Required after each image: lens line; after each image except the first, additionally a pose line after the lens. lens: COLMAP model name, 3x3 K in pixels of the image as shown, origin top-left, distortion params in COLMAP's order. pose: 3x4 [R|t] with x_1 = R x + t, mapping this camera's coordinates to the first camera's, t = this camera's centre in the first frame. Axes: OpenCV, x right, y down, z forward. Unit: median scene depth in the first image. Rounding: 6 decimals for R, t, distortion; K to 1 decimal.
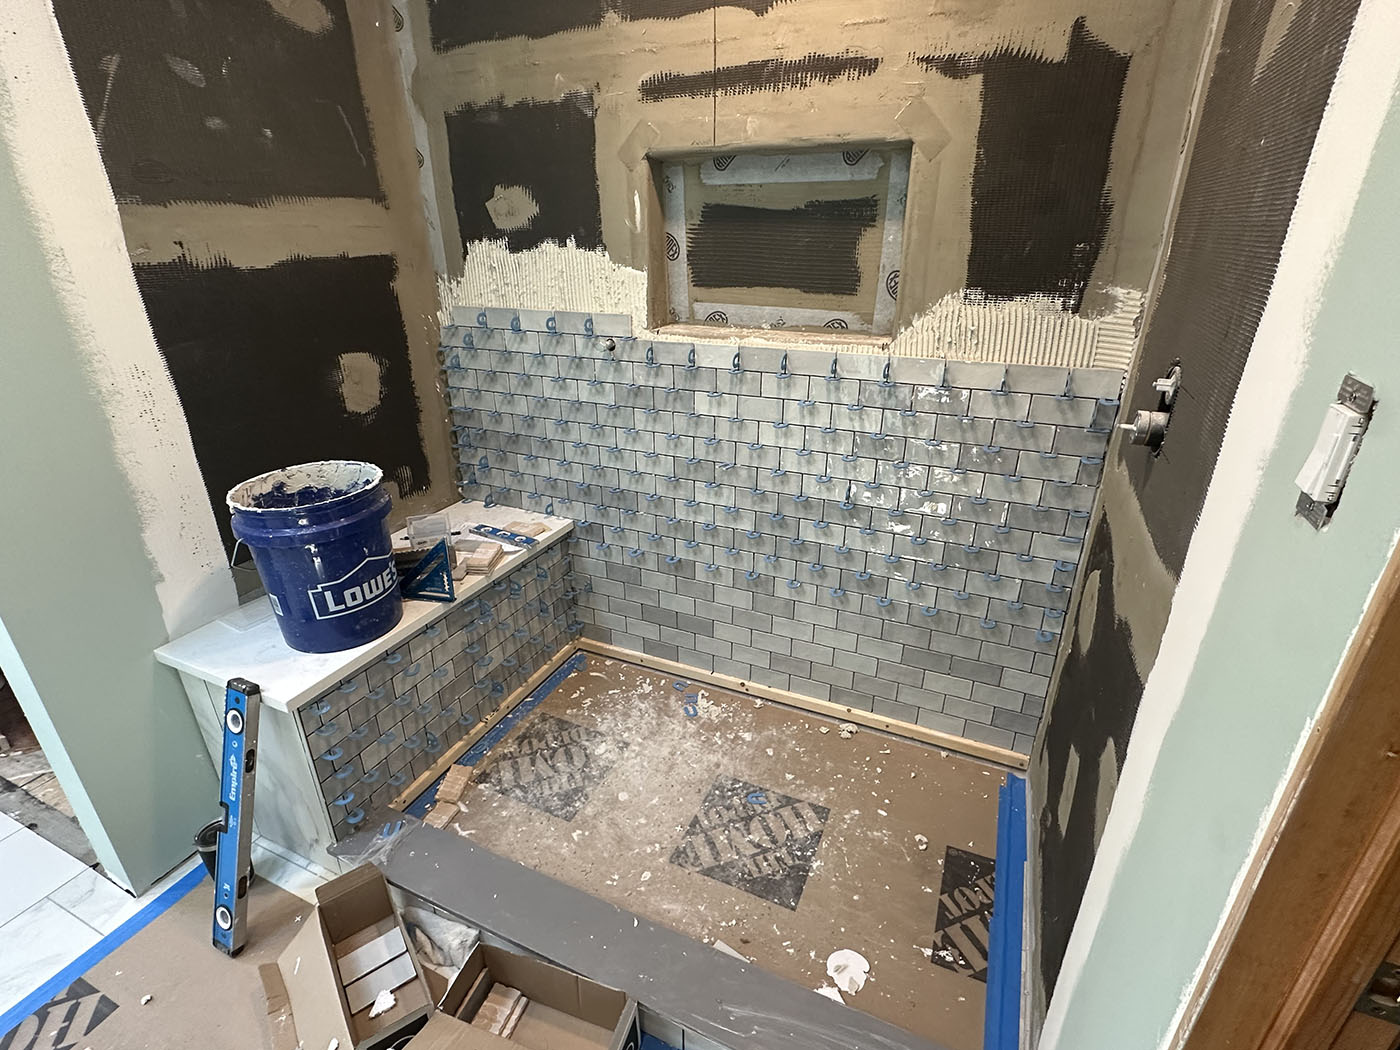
lens RADIAL K [[678.0, 0, 698.7], [0, 678.0, 527.2], [0, 0, 1]] dist [-0.004490, -0.002531]
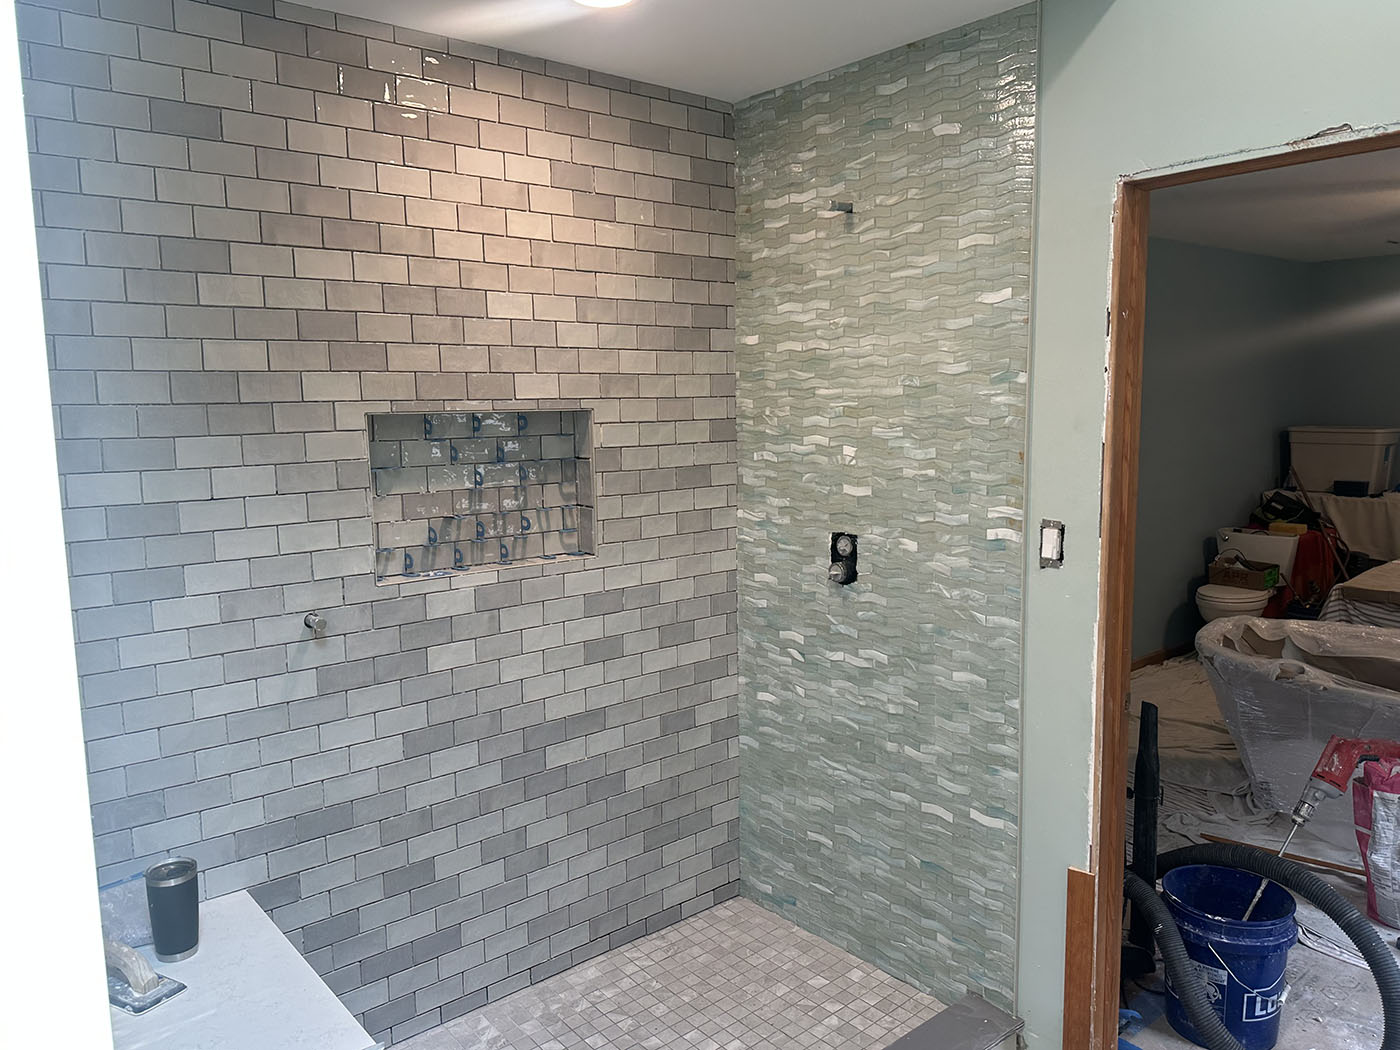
lens RADIAL K [[1014.4, 0, 711.0], [0, 1014.4, 523.3], [0, 0, 1]] dist [0.102617, -0.074968]
pose [[0.426832, -0.114413, 0.897064, -1.026463], [0.376265, 0.924494, -0.061120, -0.130358], [-0.822337, 0.363622, 0.437653, 0.056582]]
